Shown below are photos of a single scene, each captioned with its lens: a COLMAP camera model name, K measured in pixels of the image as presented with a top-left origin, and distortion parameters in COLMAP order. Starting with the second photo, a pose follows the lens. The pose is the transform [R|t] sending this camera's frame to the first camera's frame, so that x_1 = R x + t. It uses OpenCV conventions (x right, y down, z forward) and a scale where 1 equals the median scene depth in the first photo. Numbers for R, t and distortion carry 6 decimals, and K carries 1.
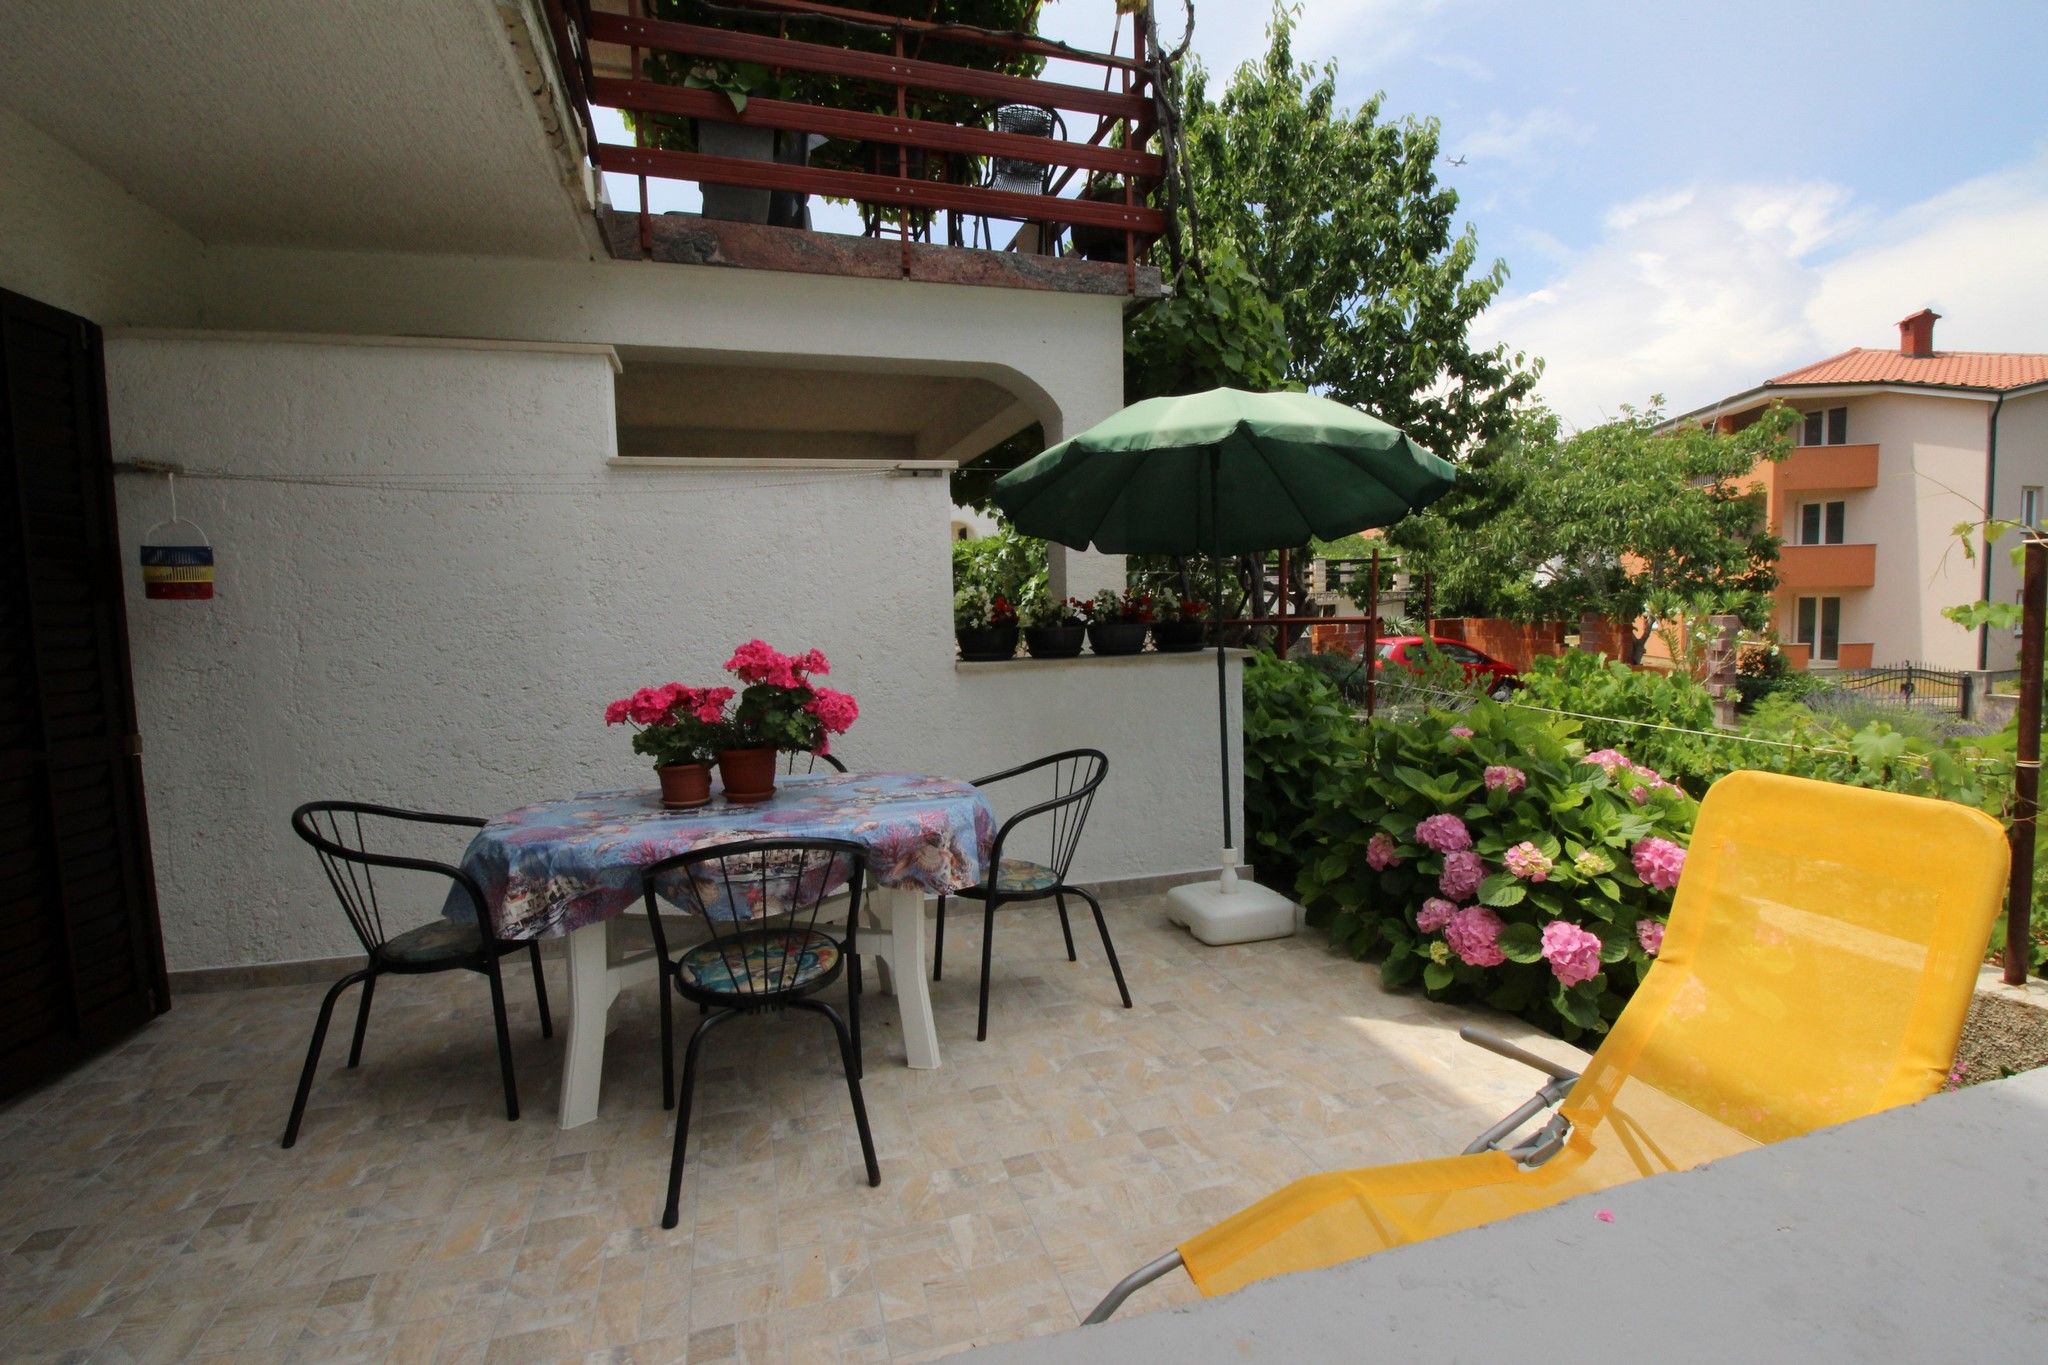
lens RADIAL K [[947.1, 0, 1028.5], [0, 947.1, 673.2], [0, 0, 1]] dist [-0.010598, -0.010042]
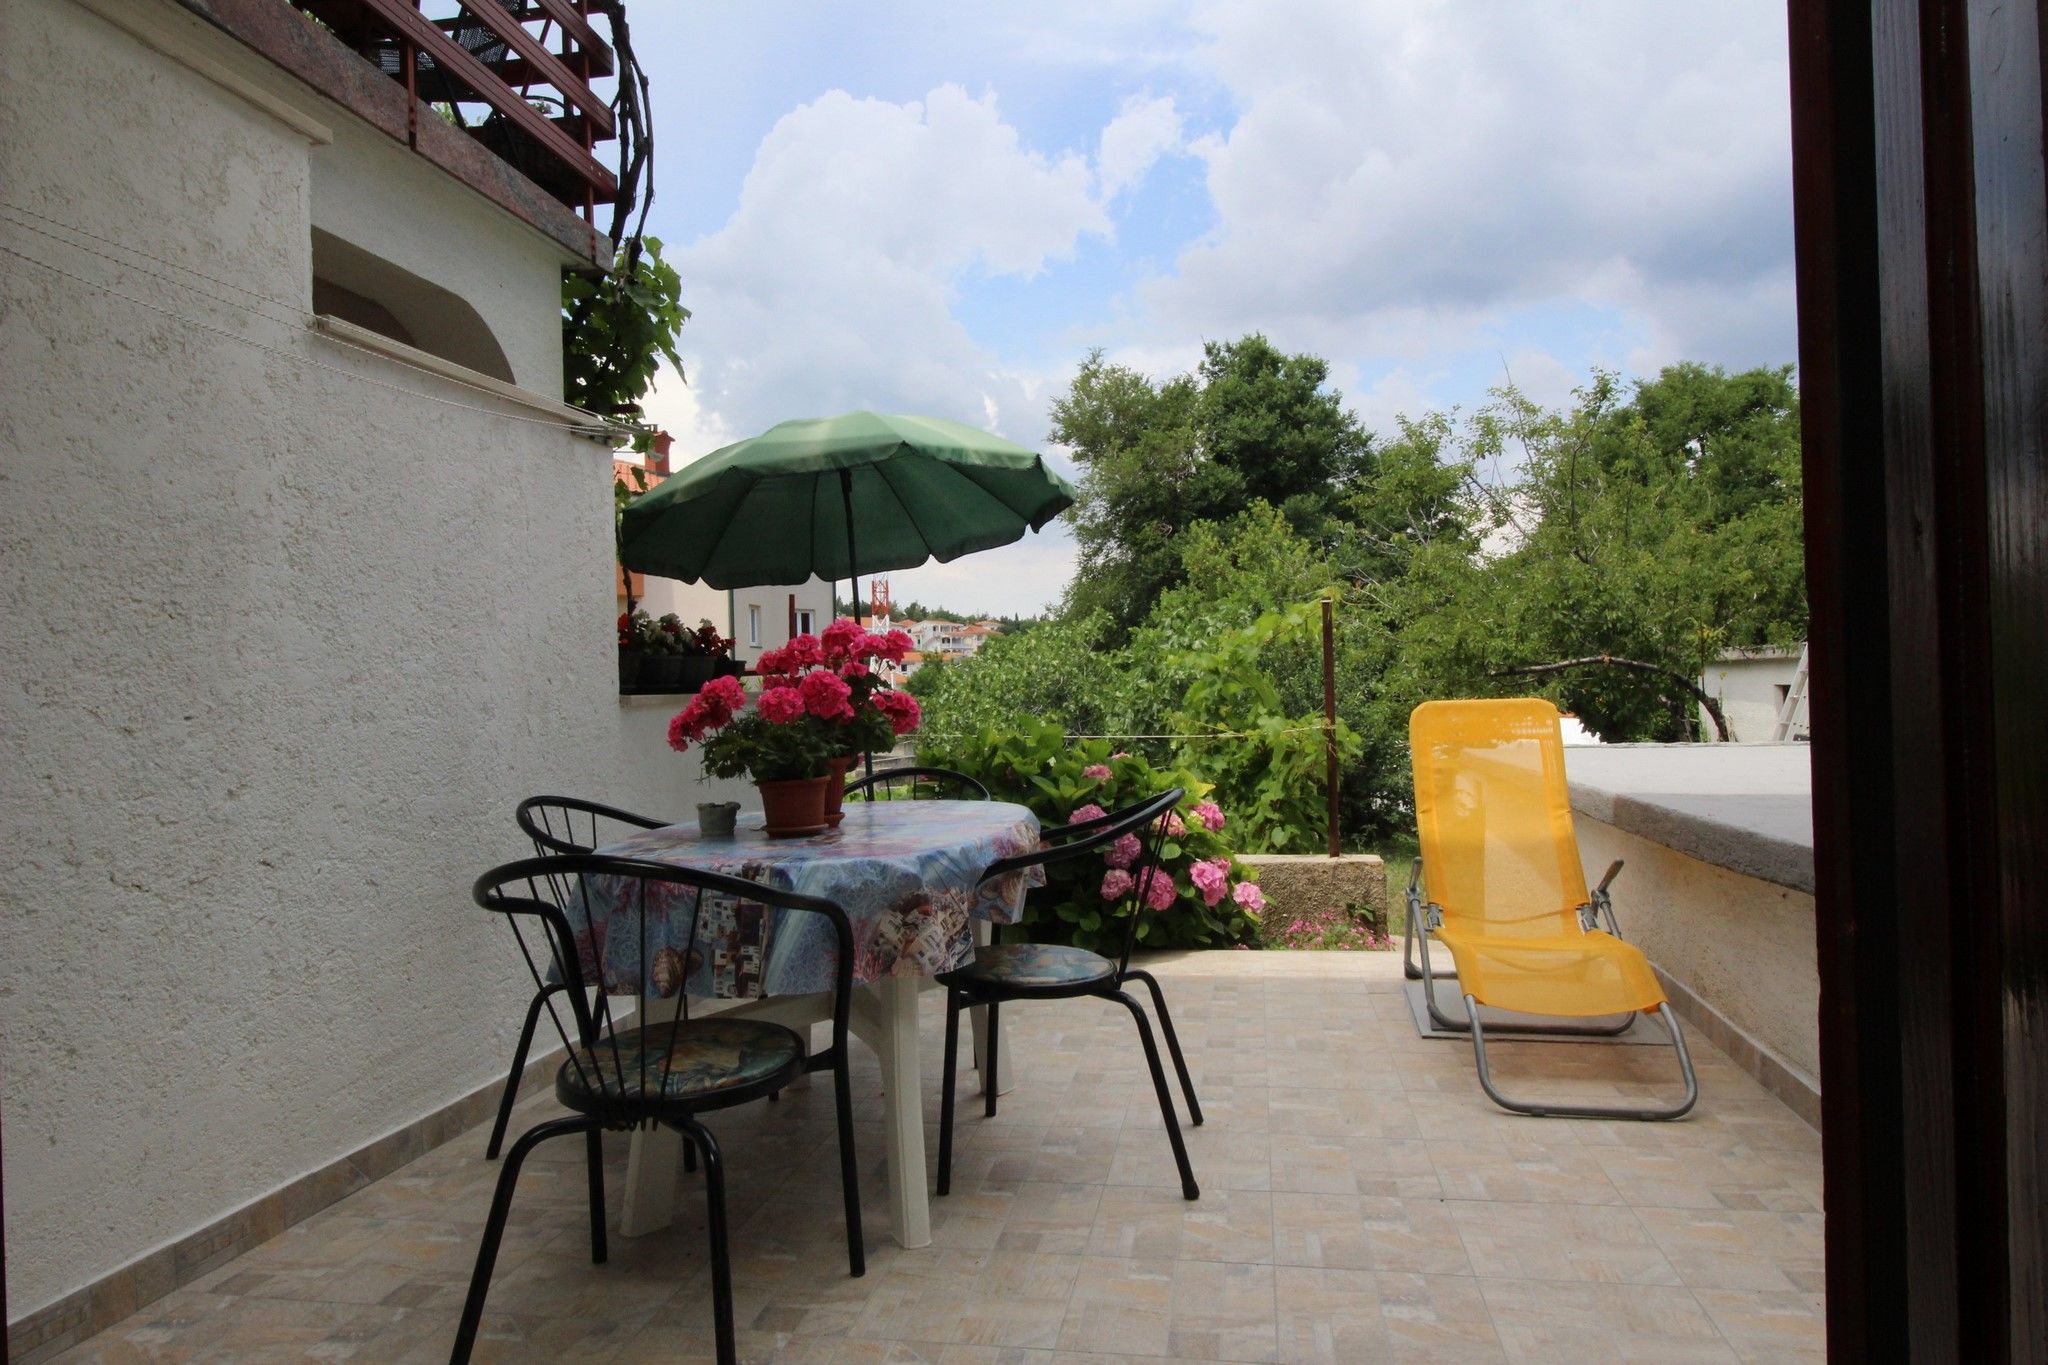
lens RADIAL K [[1271.7, 0, 1026.0], [0, 1271.7, 675.9], [0, 0, 1]] dist [-0.003465, -0.005775]
pose [[0.453605, 0.018060, 0.891020, -0.990448], [0.085893, 0.994254, -0.063879, 0.079643], [-0.887054, 0.105508, 0.449447, 0.315764]]
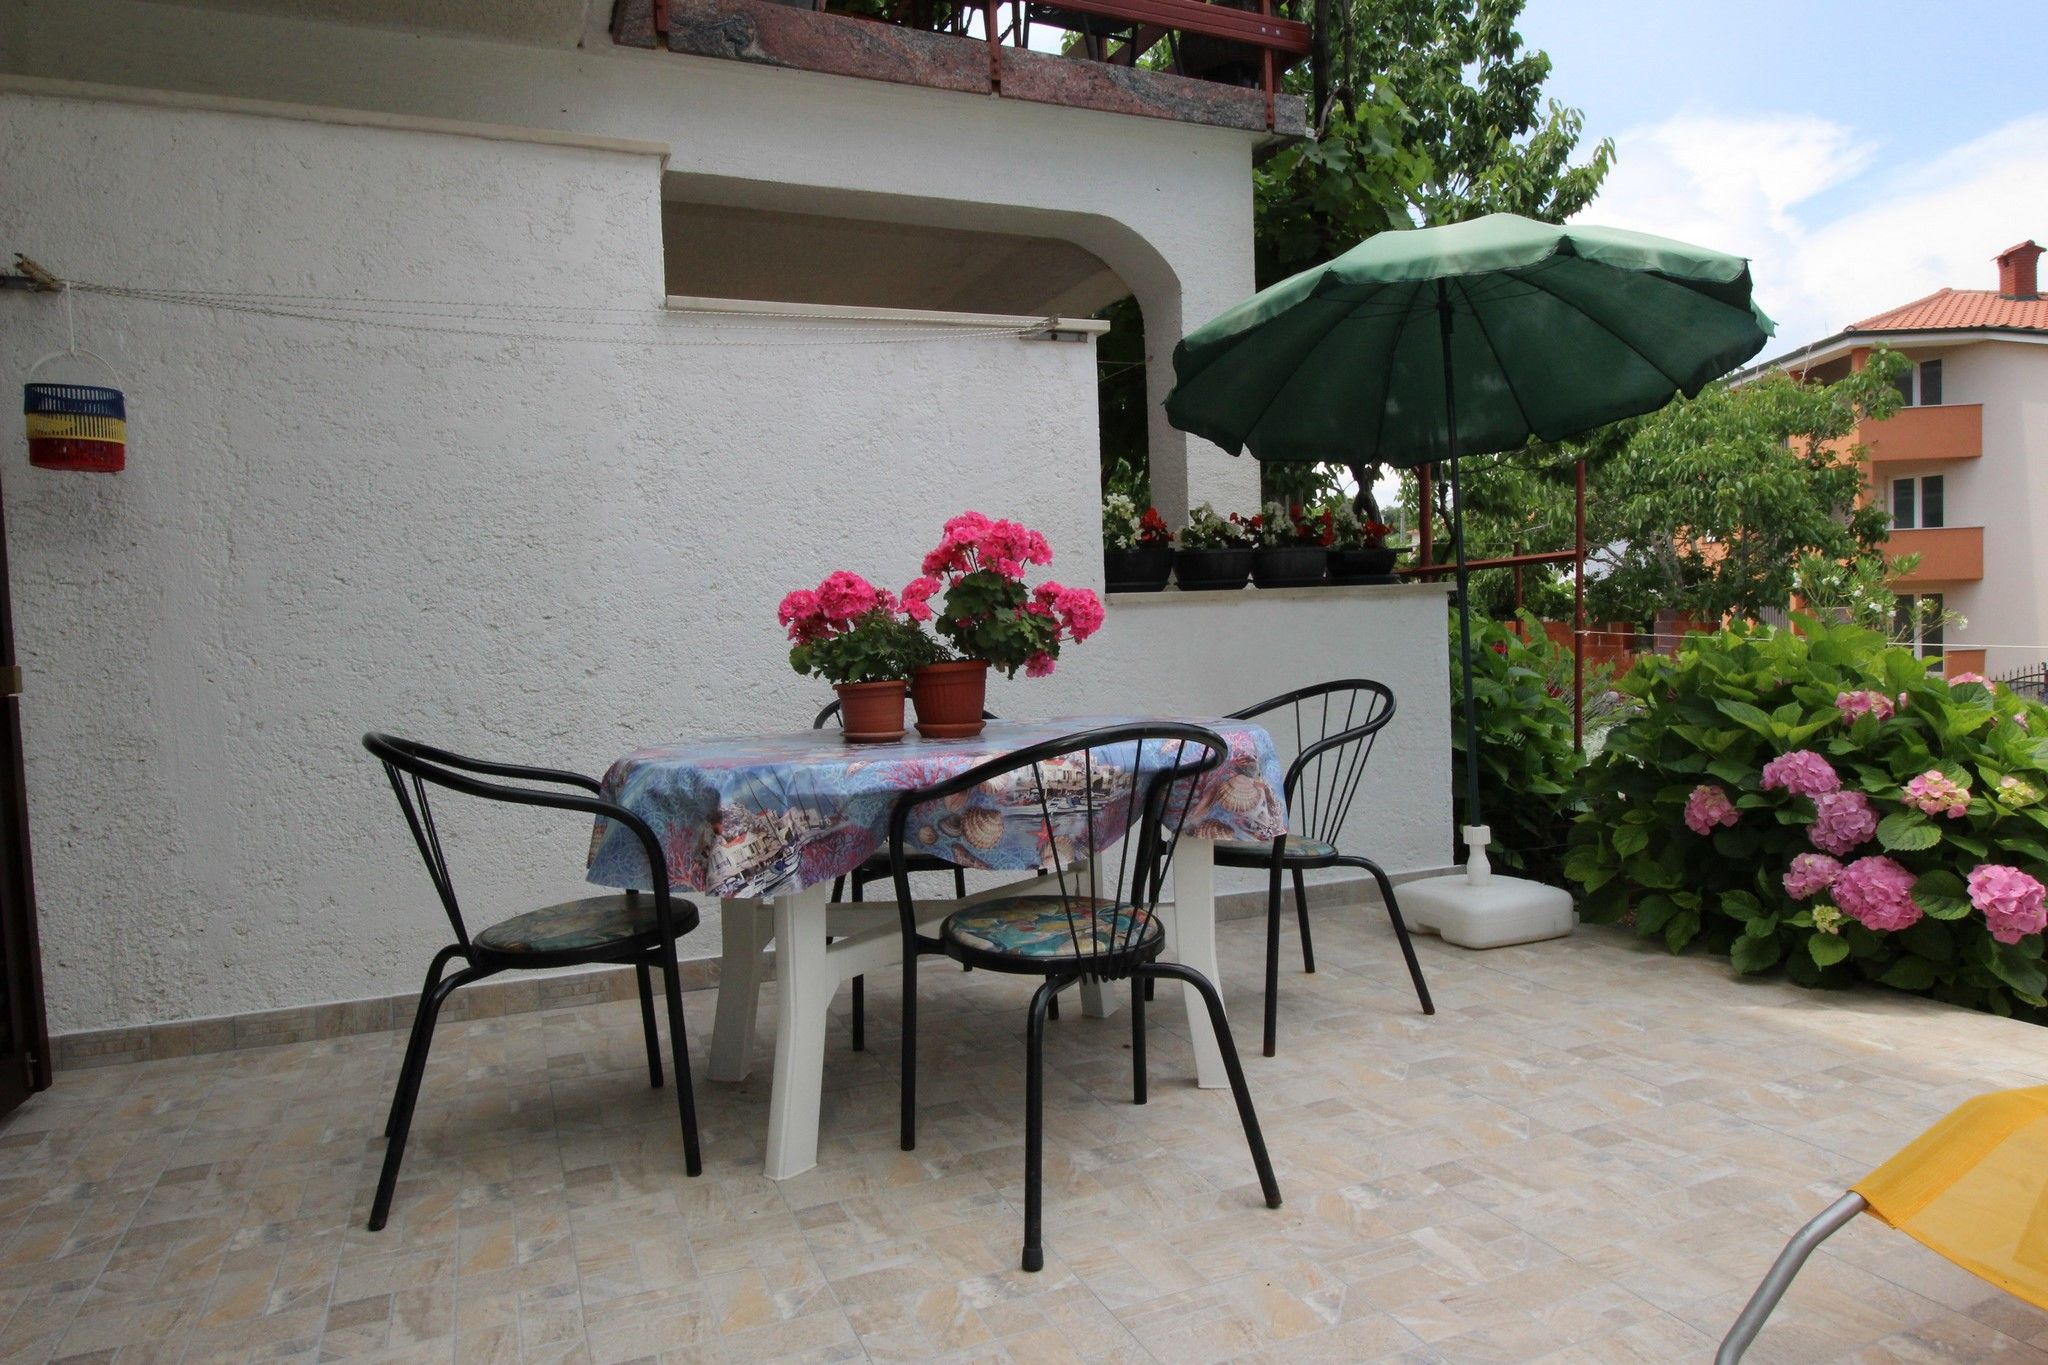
lens RADIAL K [[1271.7, 0, 1026.0], [0, 1271.7, 675.9], [0, 0, 1]] dist [-0.003465, -0.005775]
pose [[0.994378, -0.016711, 0.104561, -0.293789], [0.020485, 0.999173, -0.035124, 0.106397], [-0.103887, 0.037069, 0.993898, 0.018605]]
